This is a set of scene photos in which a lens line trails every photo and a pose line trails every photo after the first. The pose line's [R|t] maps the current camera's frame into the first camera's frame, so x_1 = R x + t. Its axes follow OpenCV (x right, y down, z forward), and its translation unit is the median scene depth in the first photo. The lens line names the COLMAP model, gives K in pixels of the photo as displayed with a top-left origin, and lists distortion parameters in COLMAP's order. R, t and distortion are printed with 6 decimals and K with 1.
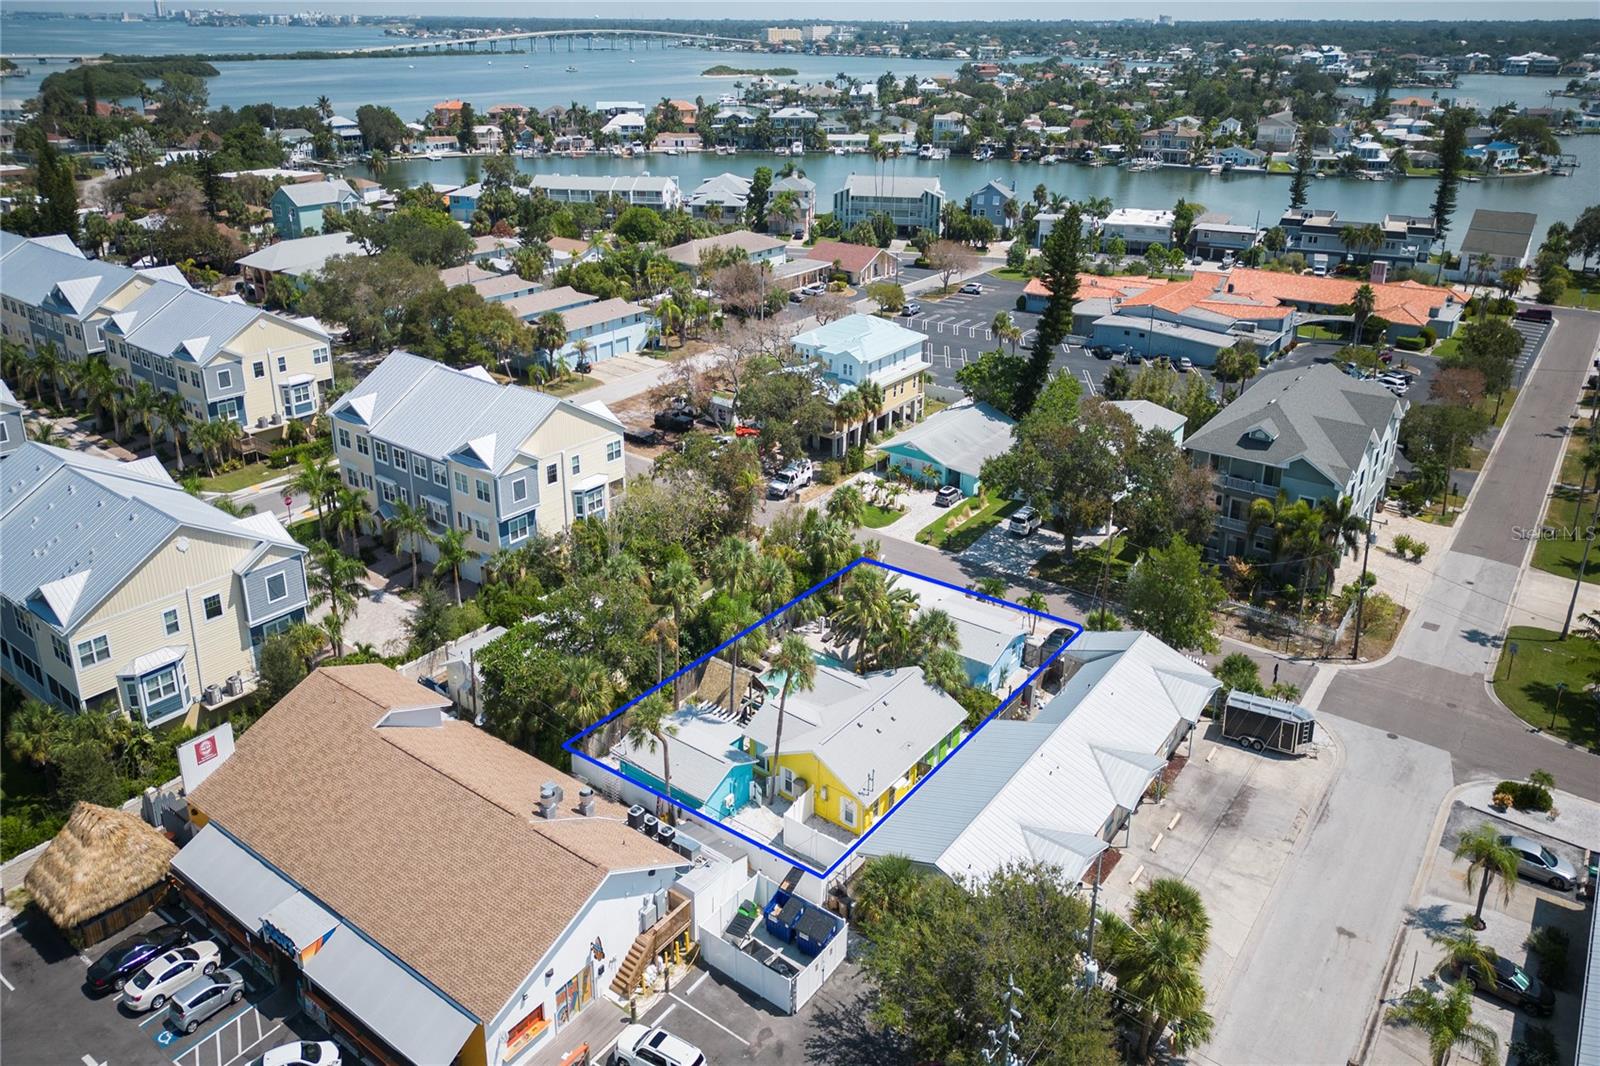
lens RADIAL K [[1101.7, 0, 800.1], [0, 1101.7, 535.0], [0, 0, 1]] dist [0.023502, -0.003798]
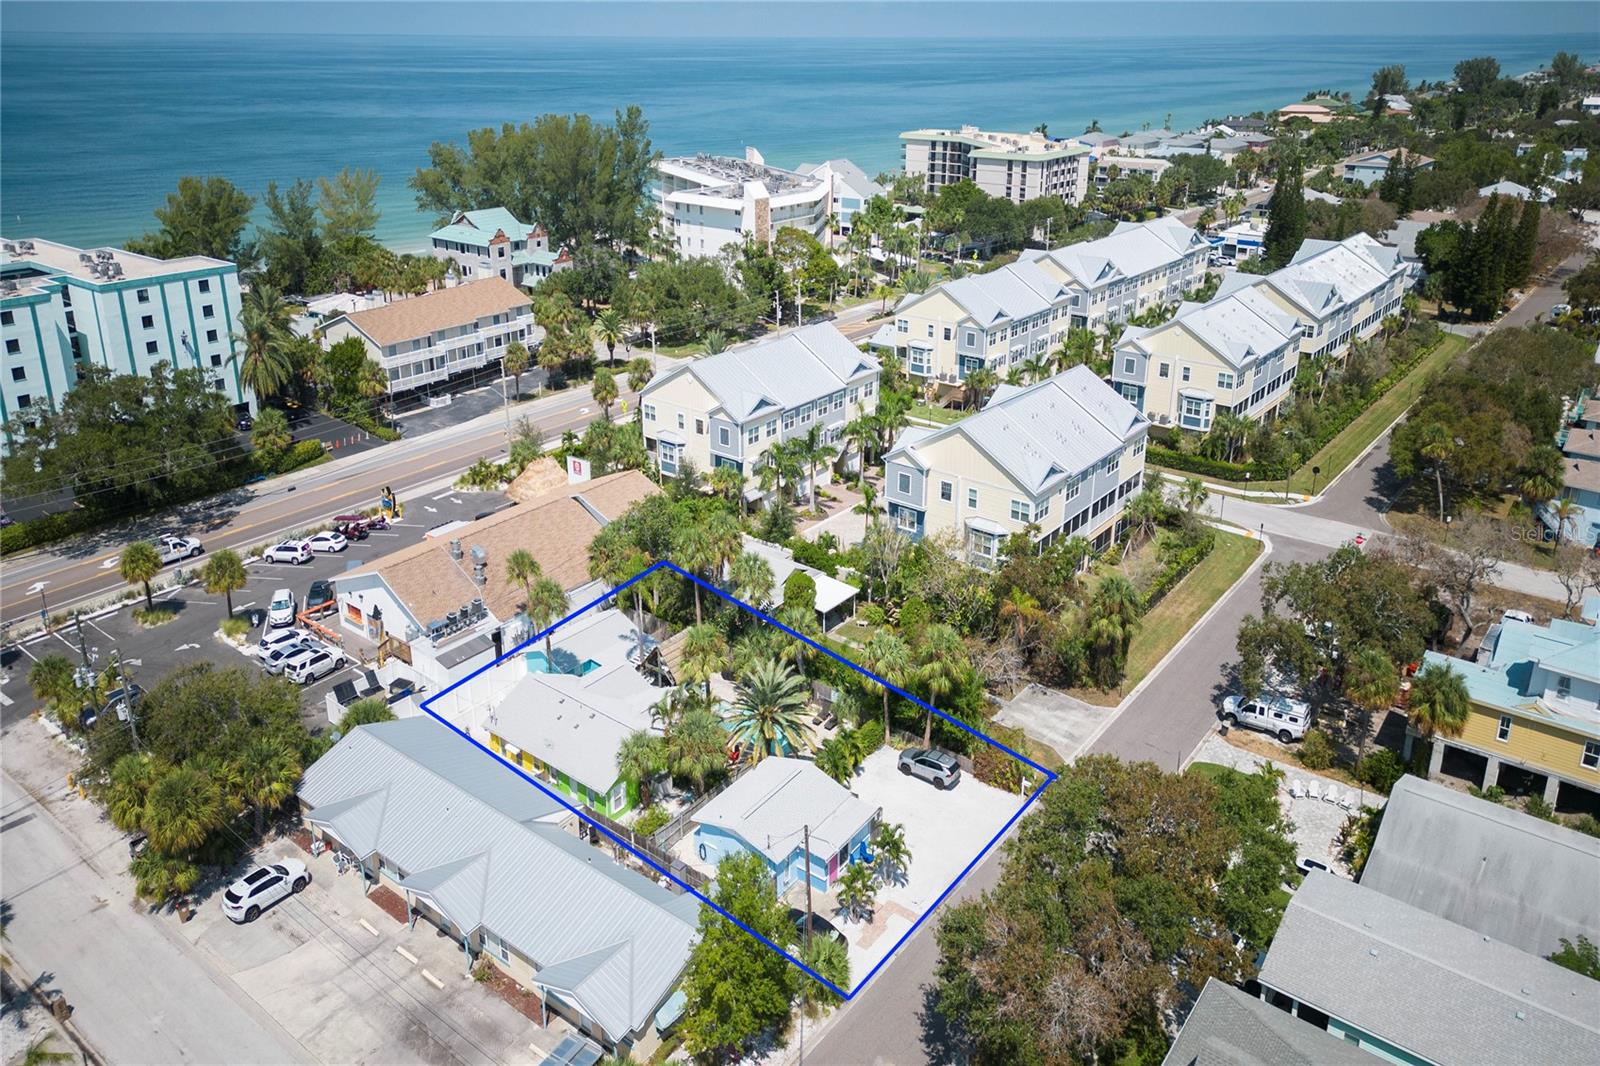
lens RADIAL K [[1101.7, 0, 797.9], [0, 1101.7, 535.0], [0, 0, 1]] dist [0.023502, -0.003798]
pose [[-0.024499, 0.400453, -0.915990, 0.708319], [-0.419436, 0.827601, 0.373029, -0.333577], [0.907454, 0.393338, 0.147689, 0.721892]]
